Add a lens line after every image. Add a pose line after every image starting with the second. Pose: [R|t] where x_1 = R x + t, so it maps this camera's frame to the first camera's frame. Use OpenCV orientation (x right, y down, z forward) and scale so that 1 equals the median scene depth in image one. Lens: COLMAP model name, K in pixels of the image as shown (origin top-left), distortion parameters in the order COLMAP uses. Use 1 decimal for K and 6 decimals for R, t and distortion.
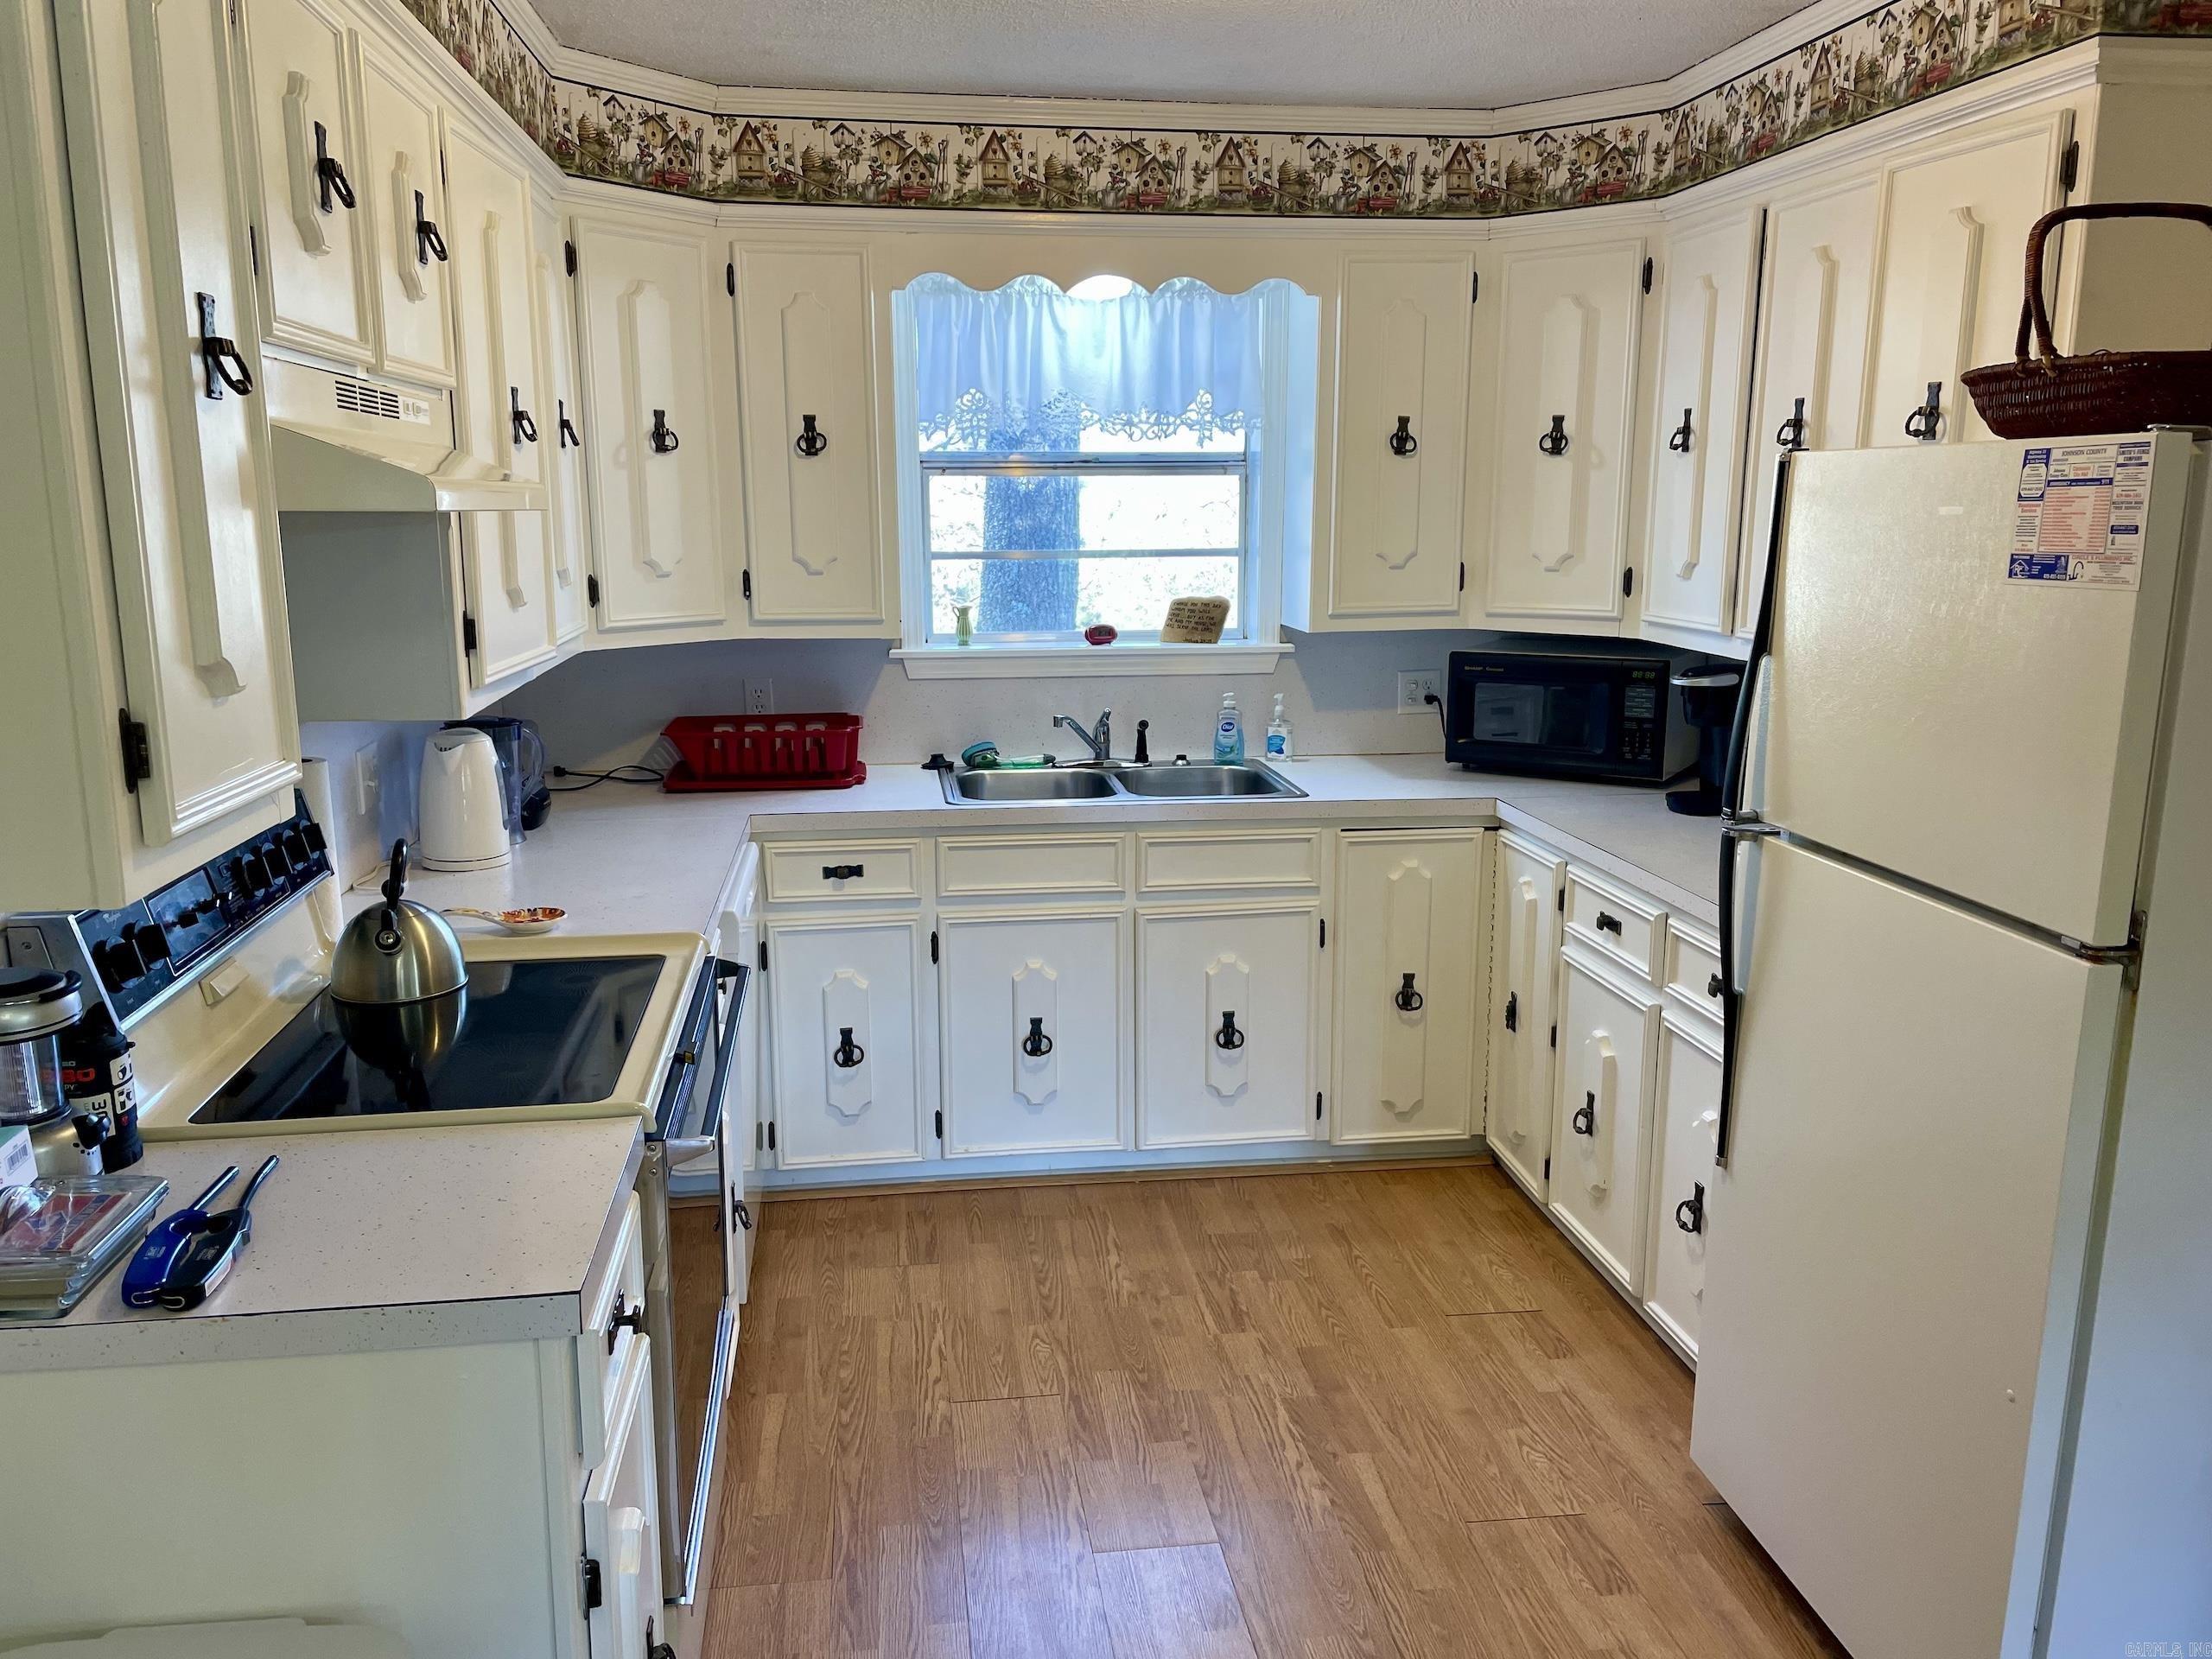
lens RADIAL K [[1652.1, 0, 1098.7], [0, 1652.1, 837.5], [0, 0, 1]] dist [0.107574, -0.139325]
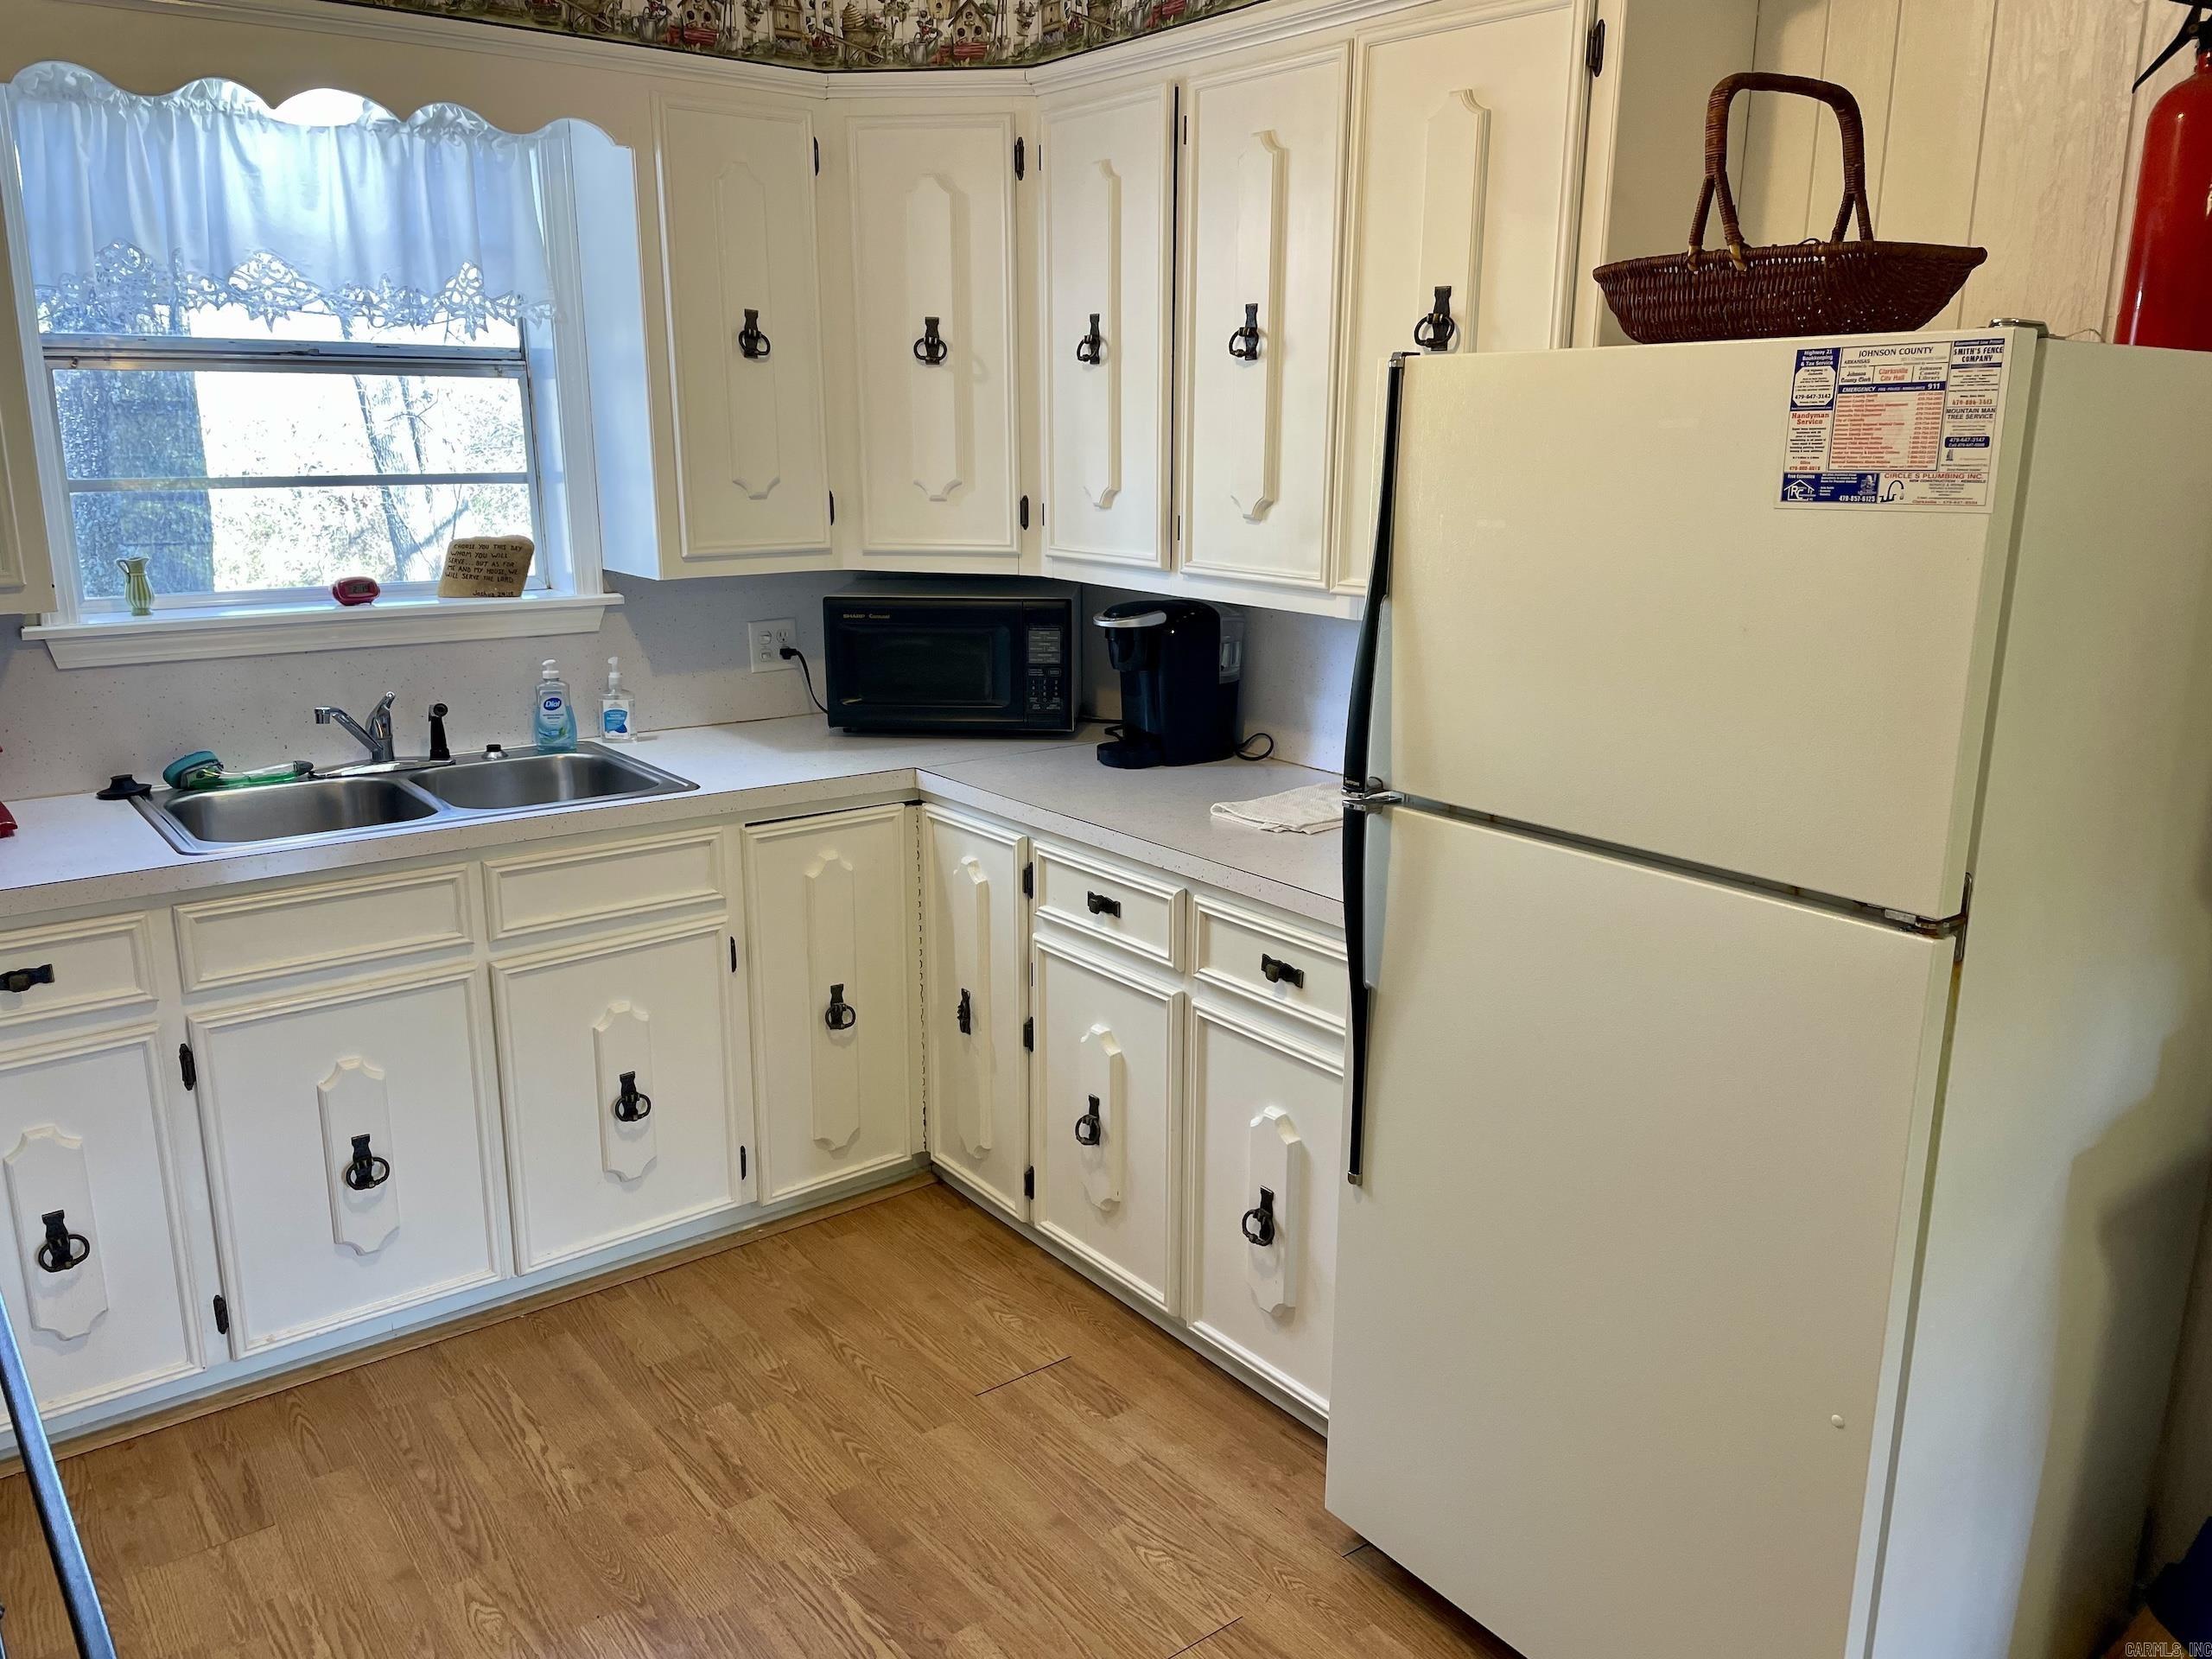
lens RADIAL K [[1650.6, 0, 1087.2], [0, 1650.6, 825.8], [0, 0, 1]] dist [0.100003, -0.119357]
pose [[0.866951, -0.113766, 0.485235, -0.104689], [0.095755, 0.993482, 0.061845, -0.039496], [-0.489108, -0.007153, 0.872194, 0.220189]]
